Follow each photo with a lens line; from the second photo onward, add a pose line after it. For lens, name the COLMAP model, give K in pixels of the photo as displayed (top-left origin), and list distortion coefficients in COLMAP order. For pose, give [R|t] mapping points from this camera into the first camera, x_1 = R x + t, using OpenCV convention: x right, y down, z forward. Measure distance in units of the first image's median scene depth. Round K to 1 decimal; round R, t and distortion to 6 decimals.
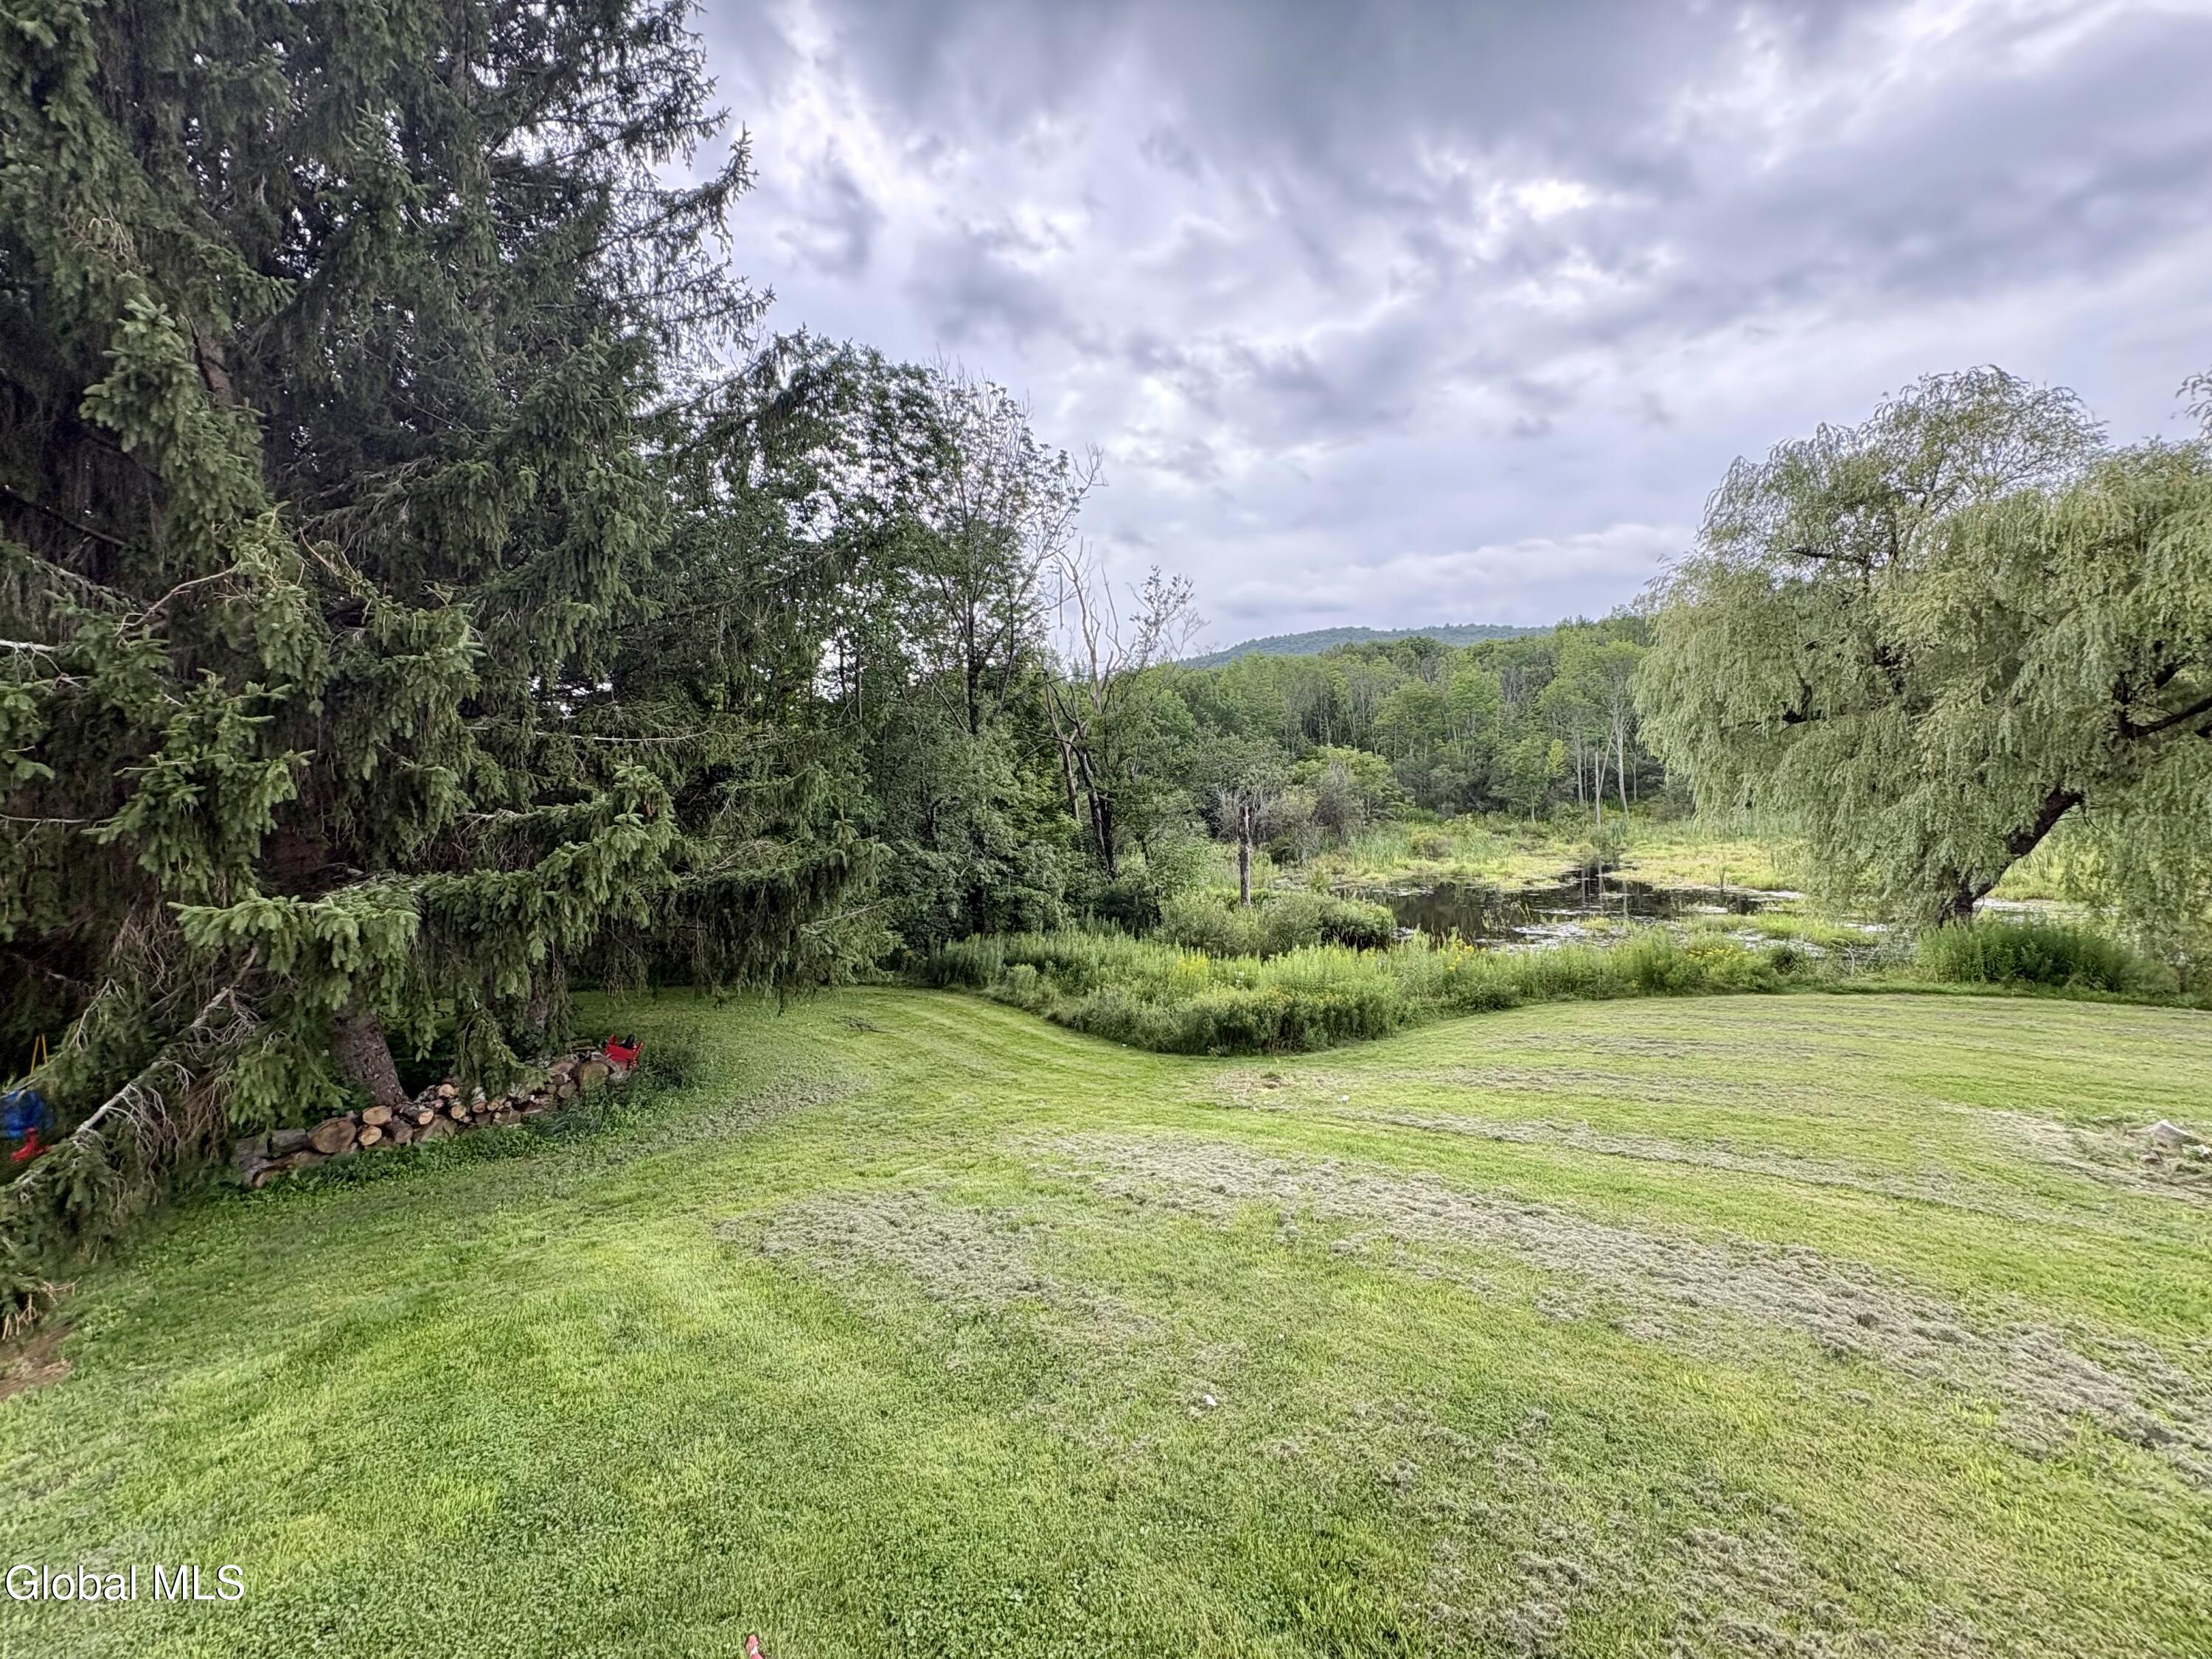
lens RADIAL K [[881.8, 0, 1105.6], [0, 881.8, 827.7], [0, 0, 1]] dist [-0.000192, 0.000672]
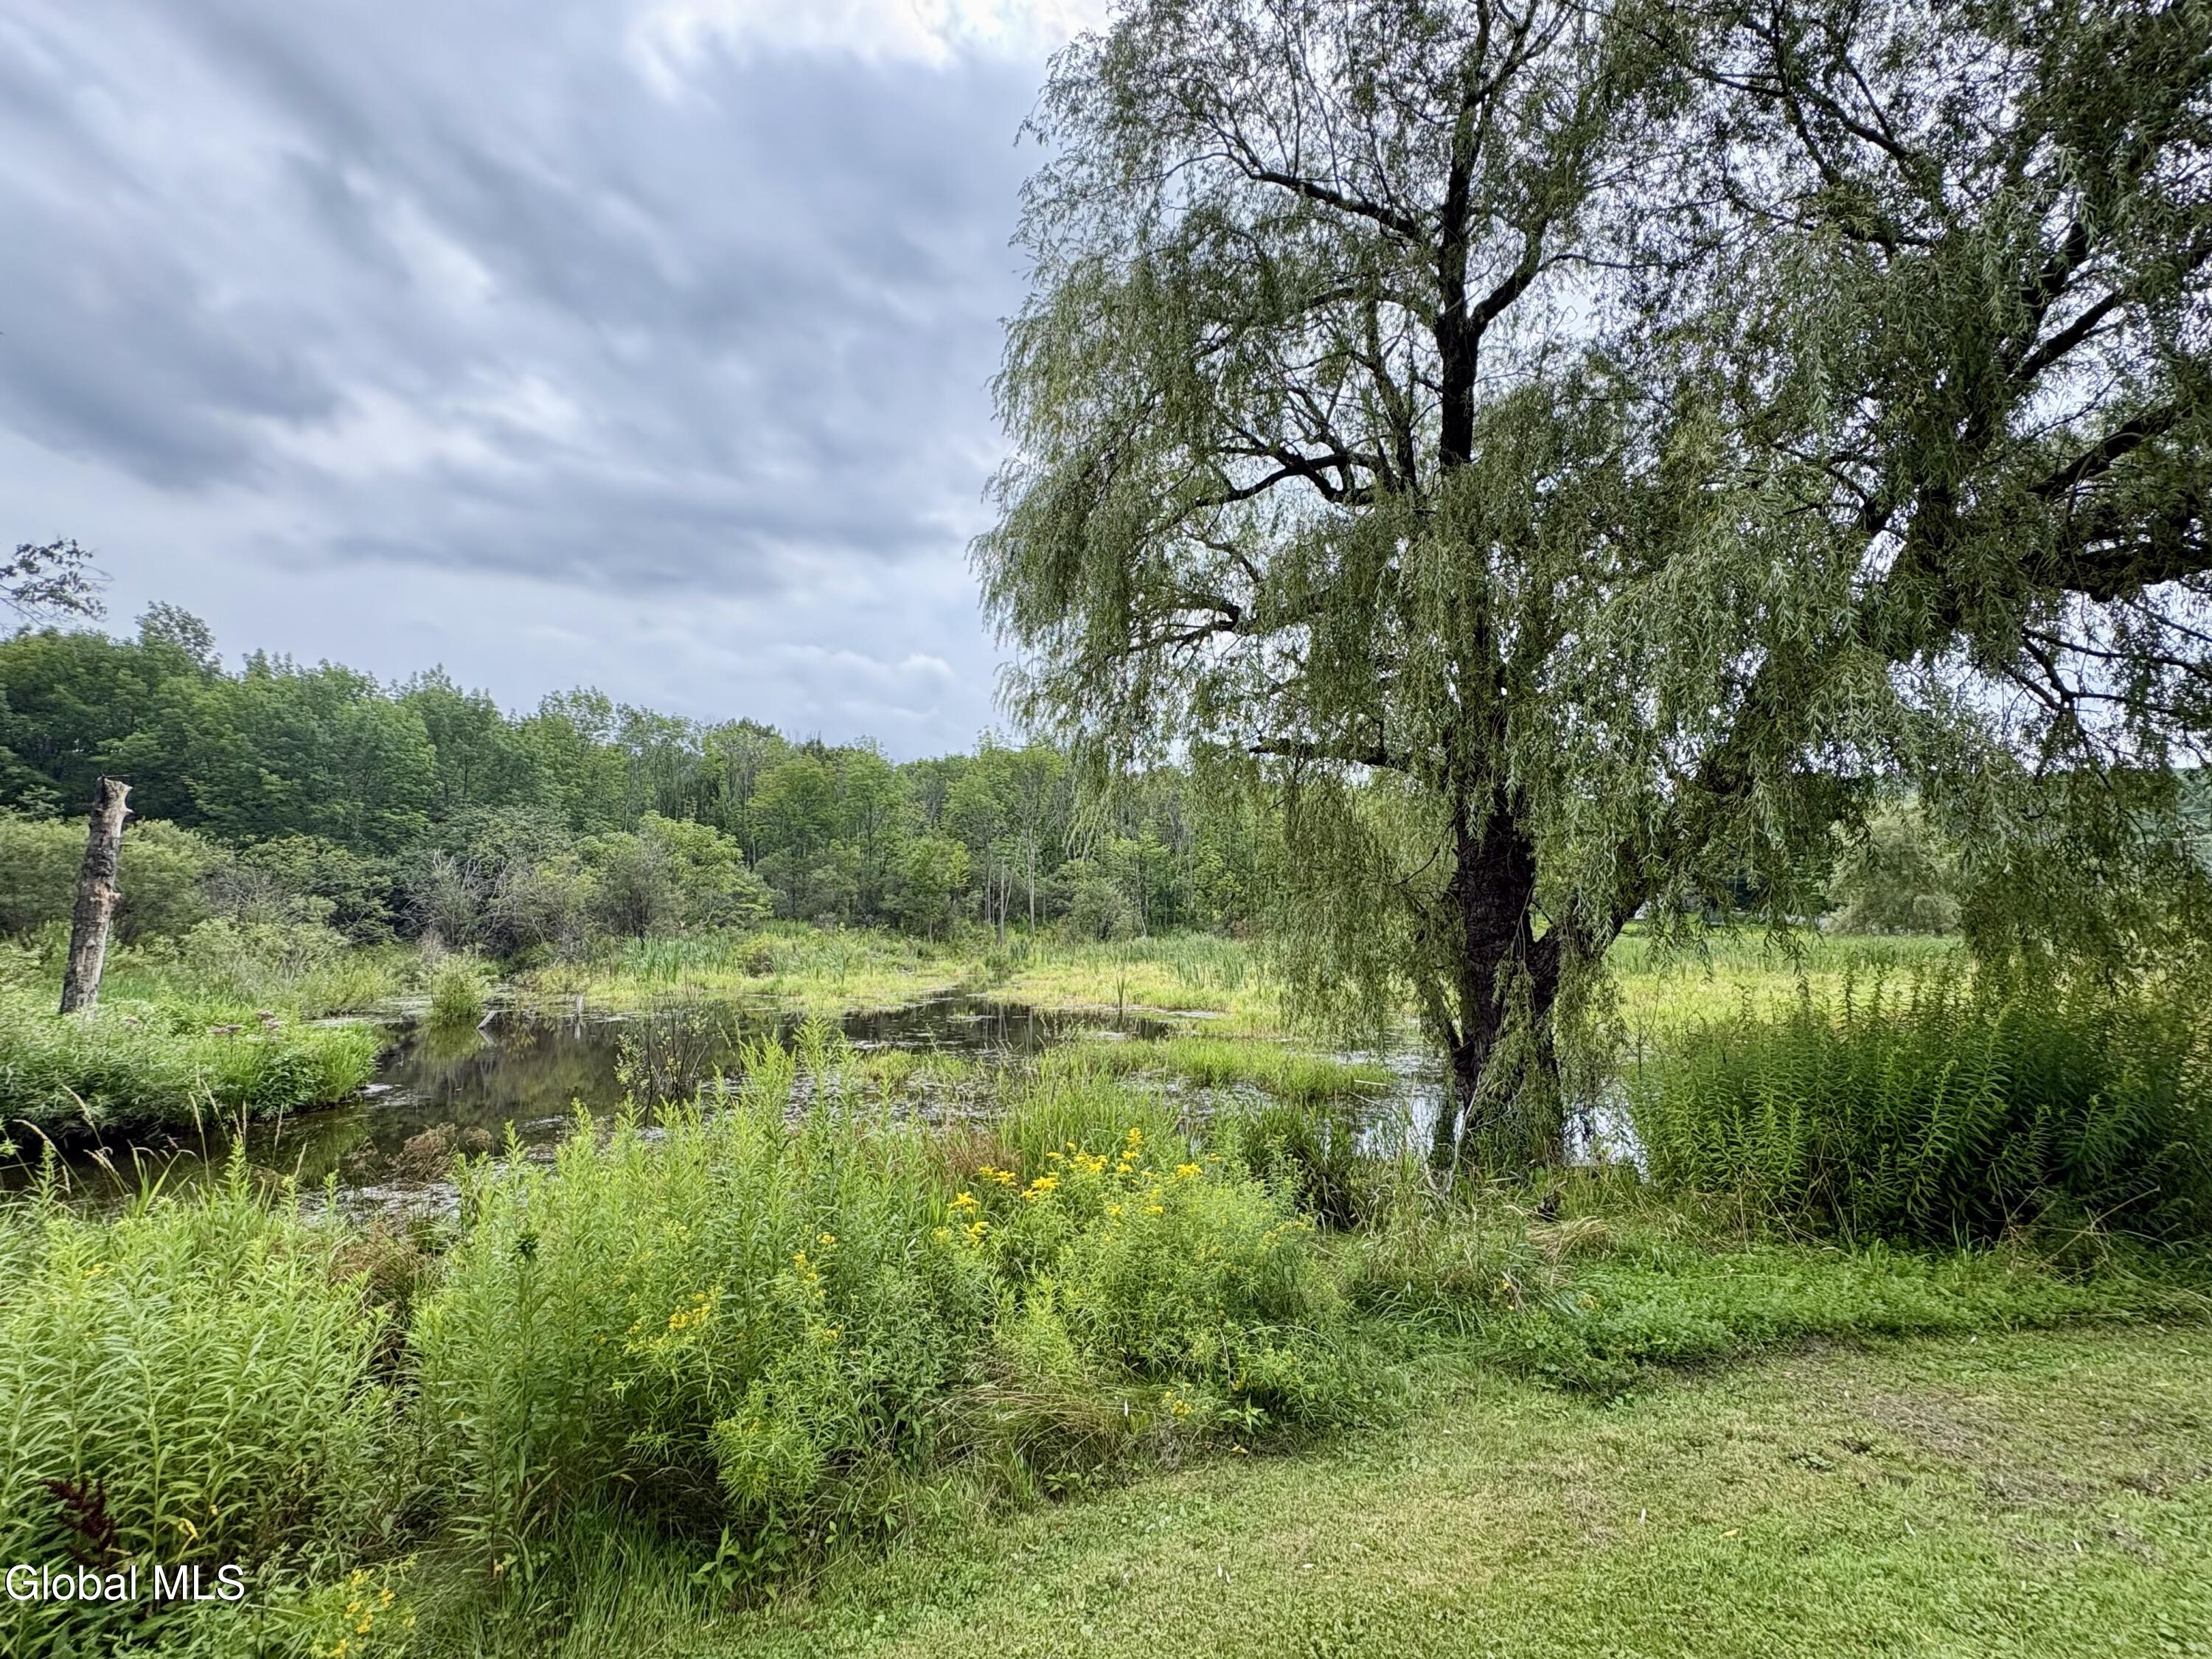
lens RADIAL K [[881.8, 0, 1101.0], [0, 881.8, 832.9], [0, 0, 1]] dist [-0.000192, 0.000672]
pose [[0.834352, 0.116590, 0.538762, 0.616603], [-0.025864, 0.984580, -0.173013, 0.105186], [-0.550626, 0.130419, 0.824501, 0.871870]]
